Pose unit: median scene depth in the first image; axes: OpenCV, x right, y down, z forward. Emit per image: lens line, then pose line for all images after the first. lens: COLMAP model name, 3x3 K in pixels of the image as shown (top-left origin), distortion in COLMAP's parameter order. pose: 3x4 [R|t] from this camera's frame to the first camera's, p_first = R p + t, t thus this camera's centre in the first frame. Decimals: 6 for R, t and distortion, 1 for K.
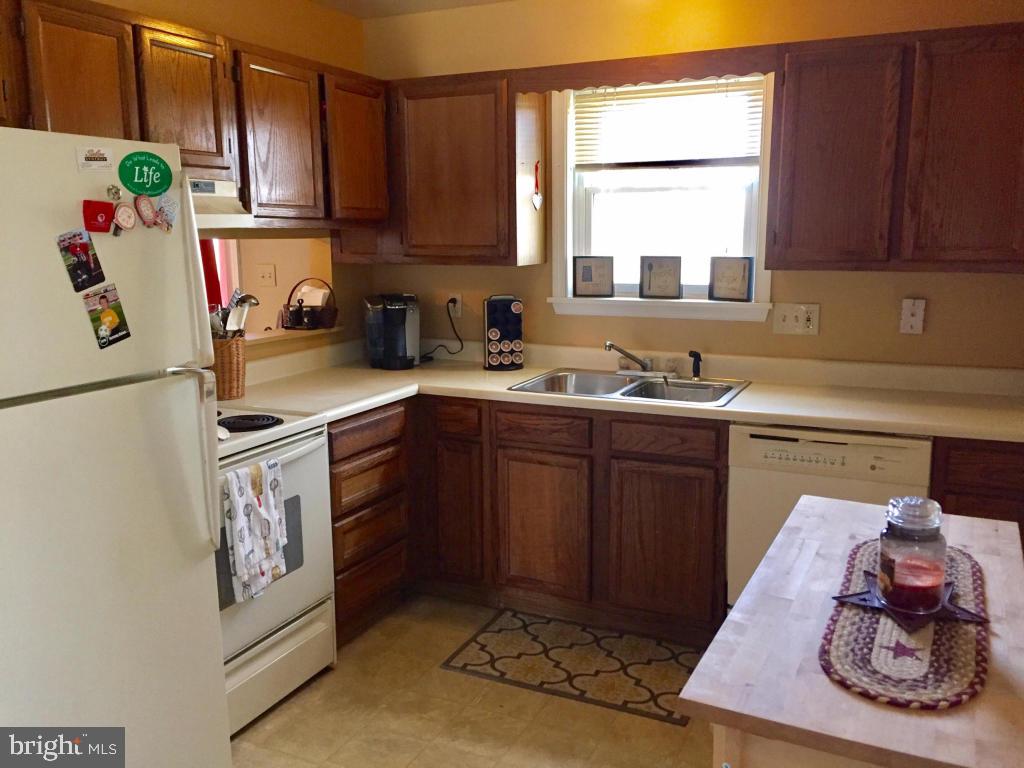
lens RADIAL K [[859.2, 0, 512.7], [0, 859.2, 385.7], [0, 0, 1]] dist [0.058708, -0.080929]
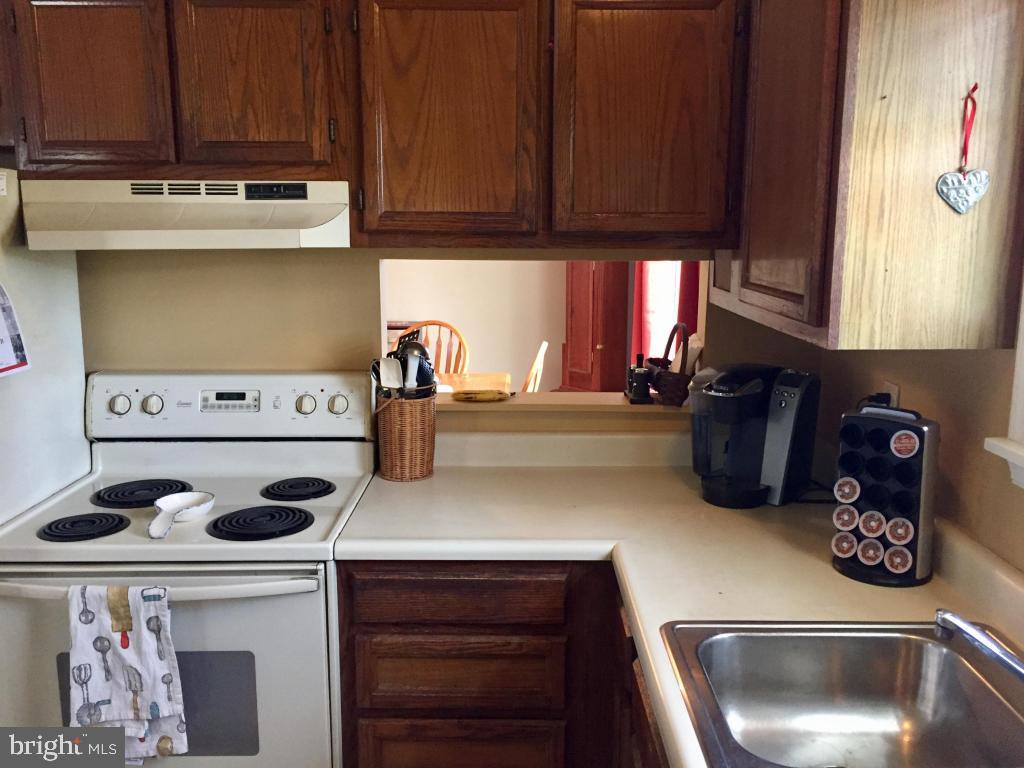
lens RADIAL K [[859.2, 0, 512.1], [0, 859.2, 378.8], [0, 0, 1]] dist [0.058708, -0.080929]
pose [[0.434124, 0.164008, -0.885798, 0.407943], [-0.166669, 0.980935, 0.099939, -0.185428], [0.885301, 0.104249, 0.453183, 0.885818]]
